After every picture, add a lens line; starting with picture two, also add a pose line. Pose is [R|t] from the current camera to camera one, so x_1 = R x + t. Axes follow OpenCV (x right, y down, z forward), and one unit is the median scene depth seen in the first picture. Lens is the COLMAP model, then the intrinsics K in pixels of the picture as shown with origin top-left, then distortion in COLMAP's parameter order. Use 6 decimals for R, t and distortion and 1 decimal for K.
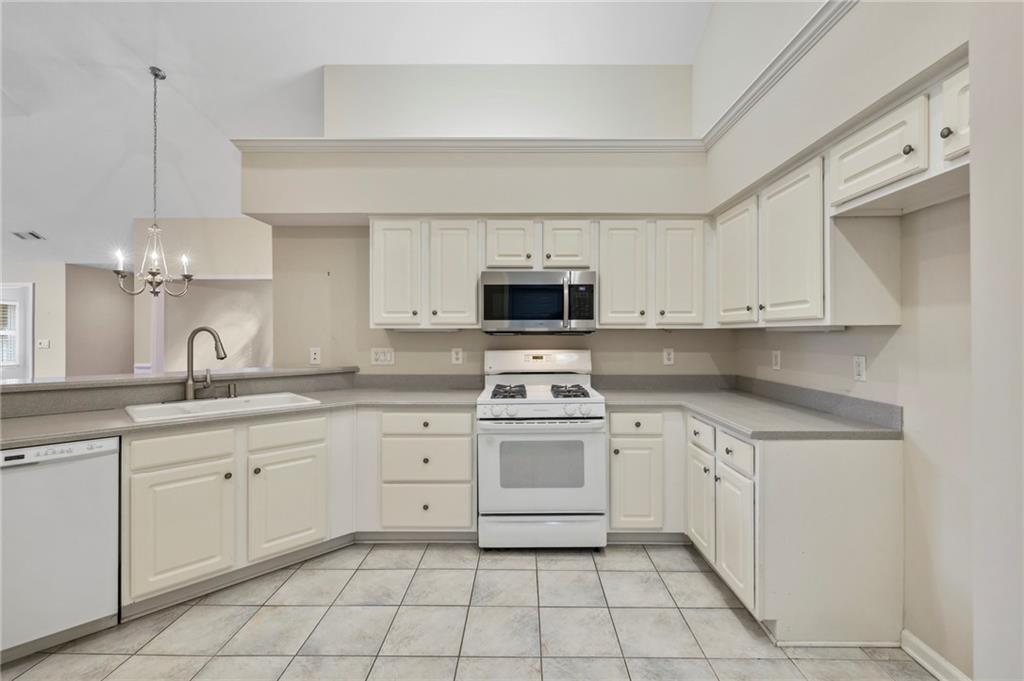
lens RADIAL K [[443.7, 0, 517.4], [0, 443.7, 329.9], [0, 0, 1]] dist [0.000604, 0.000126]
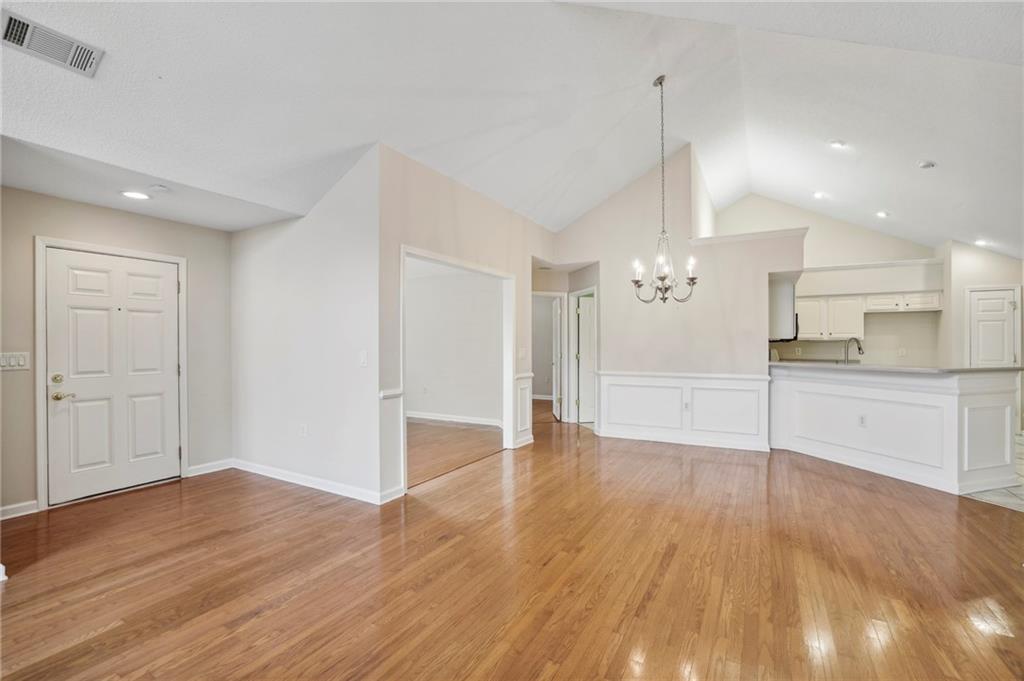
lens RADIAL K [[448.7, 0, 509.6], [0, 448.7, 345.7], [0, 0, 1]] dist [-0.020159, 0.000425]
pose [[0.484733, -0.002339, 0.874659, -2.955202], [-0.006978, 0.999954, 0.006541, 0.026420], [-0.874635, -0.009275, 0.484694, 1.280039]]
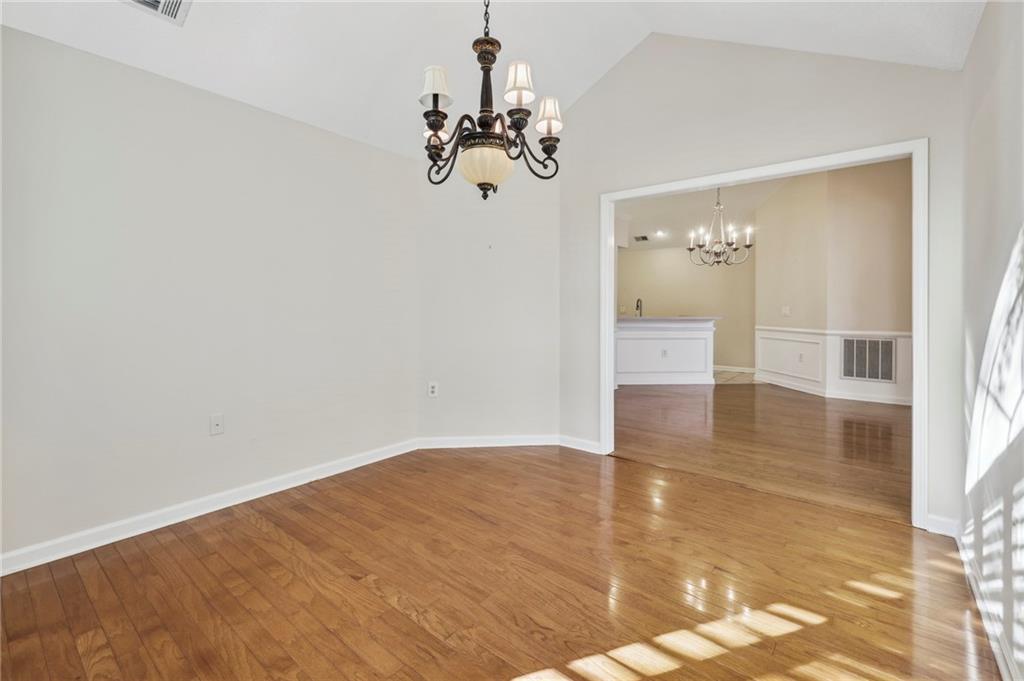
lens RADIAL K [[441.5, 0, 516.9], [0, 441.5, 306.9], [0, 0, 1]] dist [-0.000768, -0.000059]
pose [[-0.787053, -0.003444, 0.616876, -1.745130], [-0.008043, 0.999957, -0.004680, 0.062580], [-0.616833, -0.008645, -0.787047, 3.500744]]
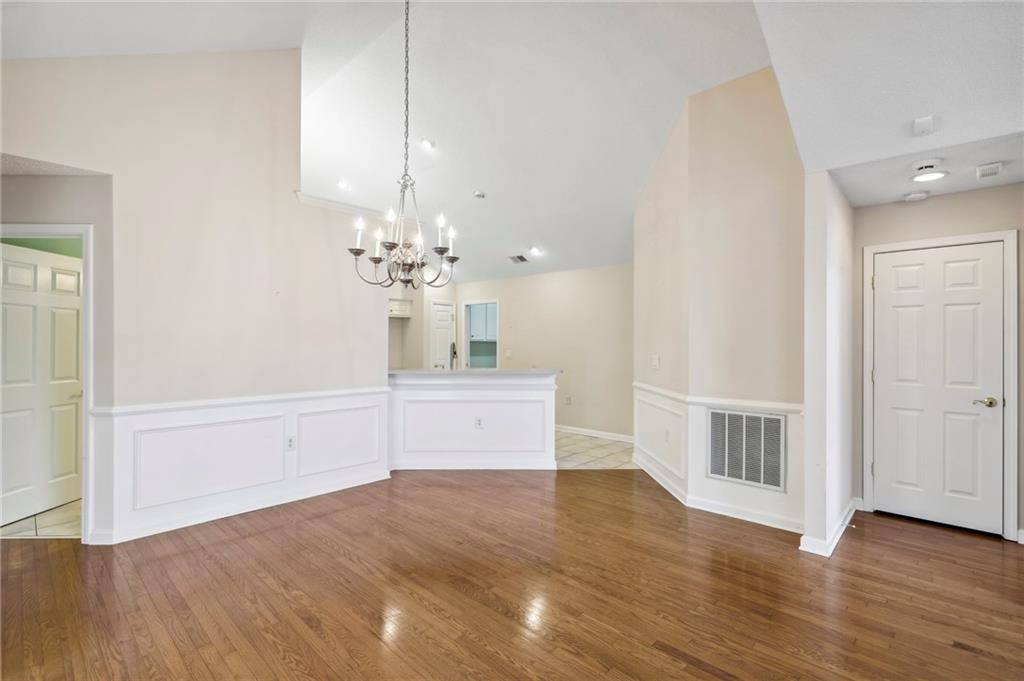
lens RADIAL K [[465.7, 0, 512.4], [0, 465.7, 344.6], [0, 0, 1]] dist [-0.001799, -0.000216]
pose [[-0.735328, -0.004777, 0.677694, -2.177701], [-0.010170, 0.999940, -0.003985, 0.009963], [-0.677635, -0.009823, -0.735333, 2.191744]]
